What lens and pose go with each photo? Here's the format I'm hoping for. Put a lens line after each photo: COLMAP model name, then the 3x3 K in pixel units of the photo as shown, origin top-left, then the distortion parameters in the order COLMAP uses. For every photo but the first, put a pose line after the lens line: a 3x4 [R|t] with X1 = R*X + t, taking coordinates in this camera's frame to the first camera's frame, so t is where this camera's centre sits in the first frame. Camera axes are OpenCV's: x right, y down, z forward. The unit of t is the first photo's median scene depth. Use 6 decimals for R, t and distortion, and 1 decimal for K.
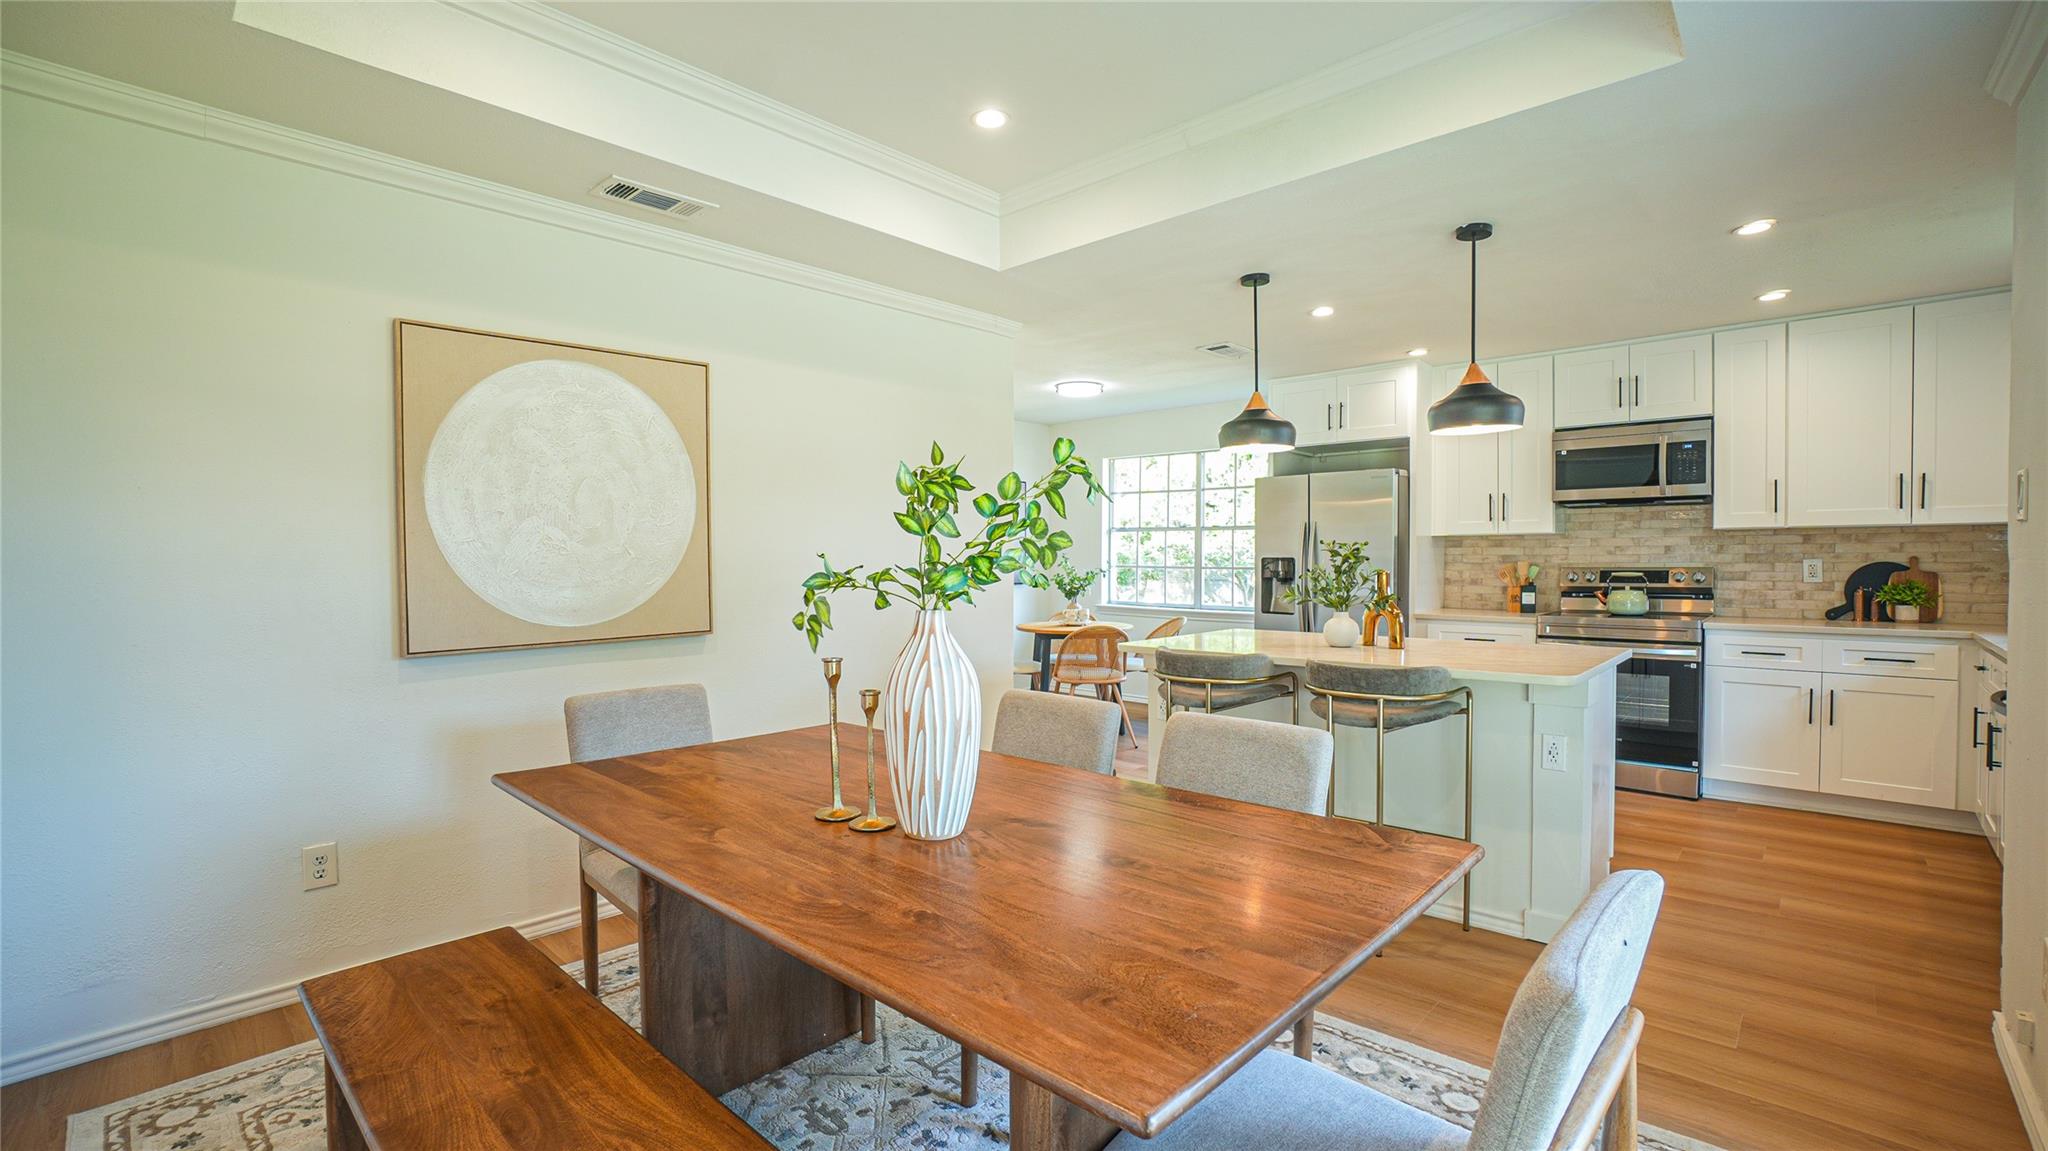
lens RADIAL K [[896.0, 0, 1011.5], [0, 896.0, 568.2], [0, 0, 1]] dist [-0.019781, 0.000413]
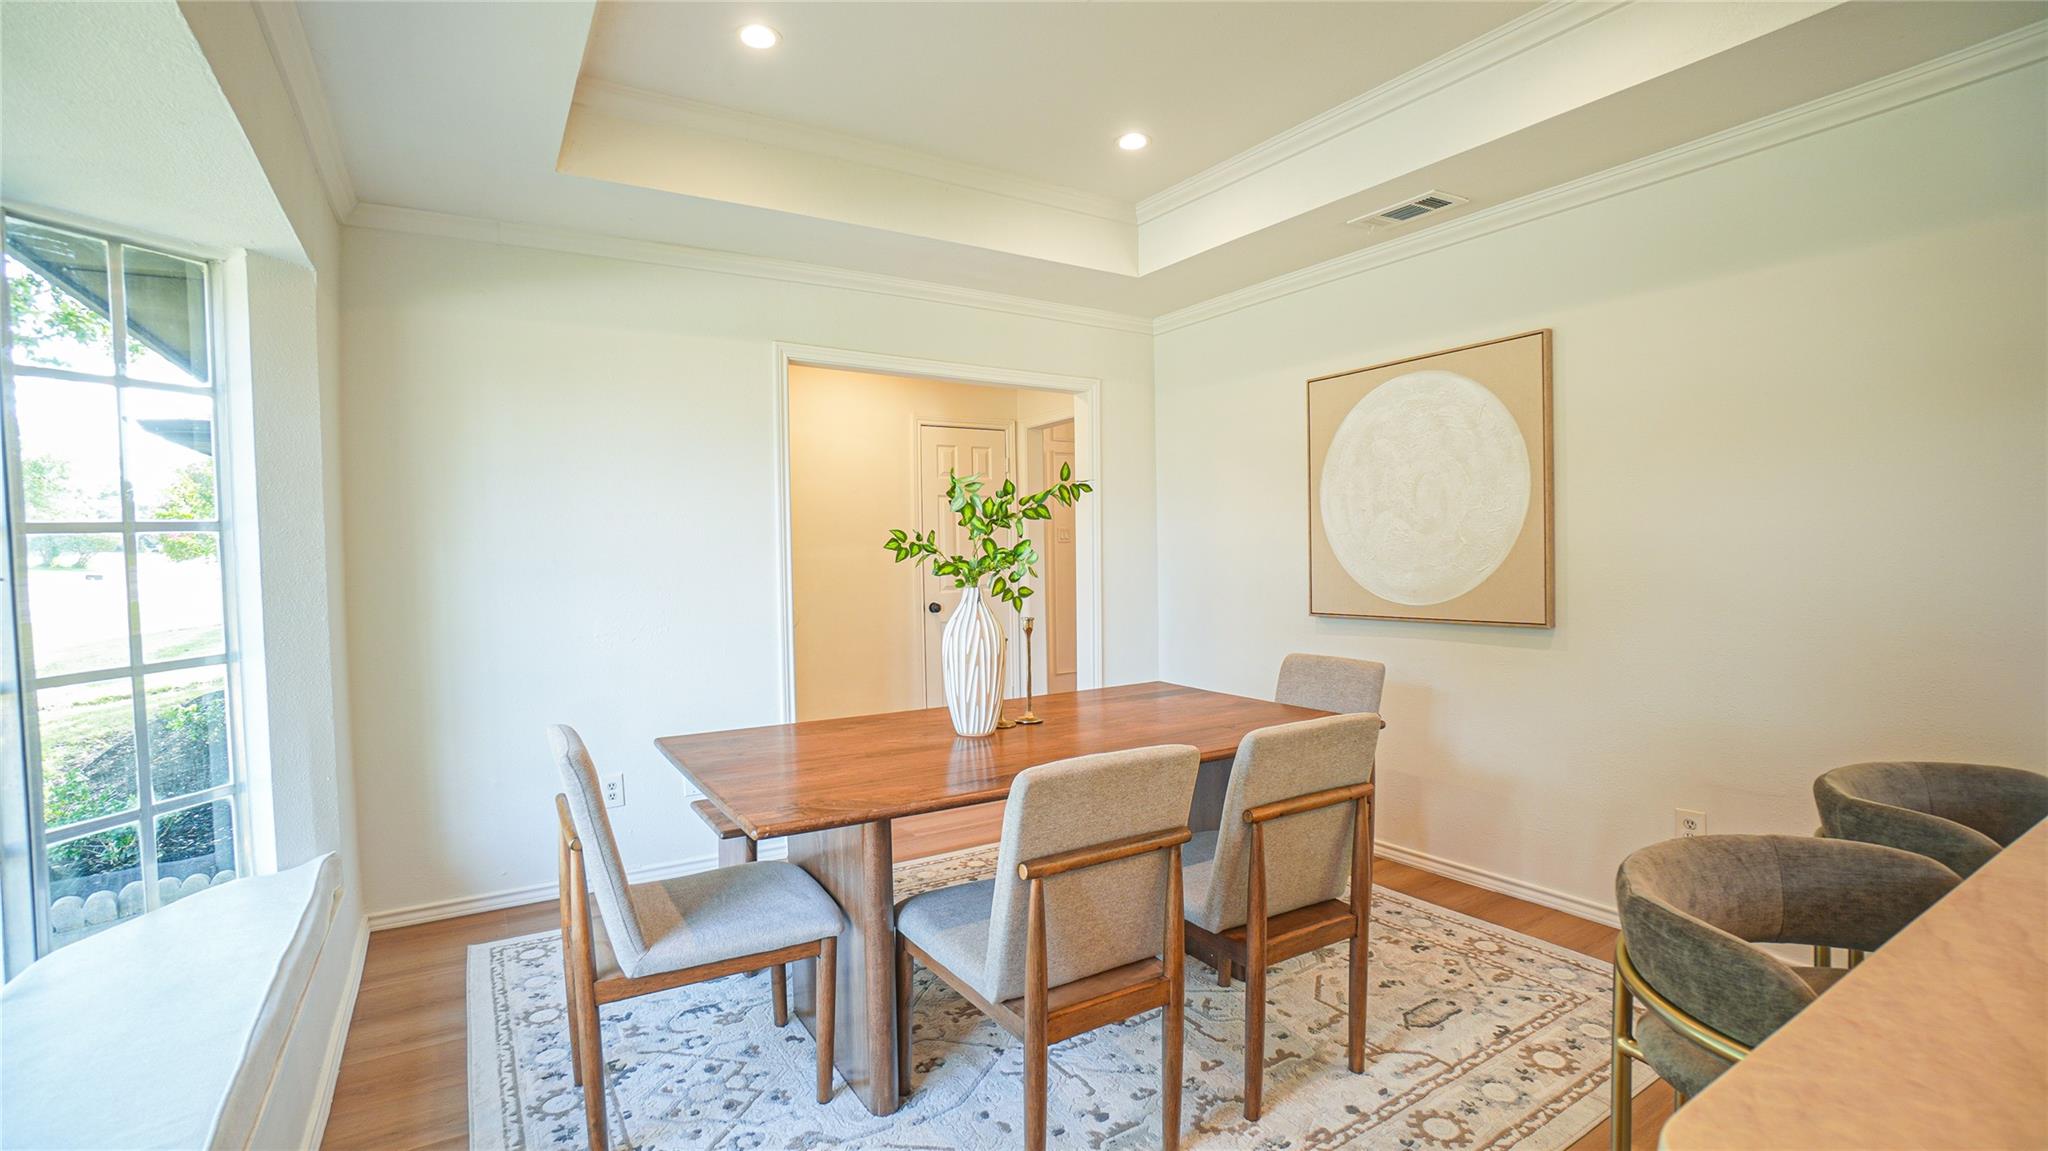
lens RADIAL K [[896.0, 0, 1011.5], [0, 896.0, 568.2], [0, 0, 1]] dist [-0.019781, 0.000413]
pose [[-0.246306, 0.025560, -0.968855, 0.795091], [0.000221, 0.999654, 0.026316, -0.013298], [0.969192, 0.006268, -0.246226, 0.838615]]
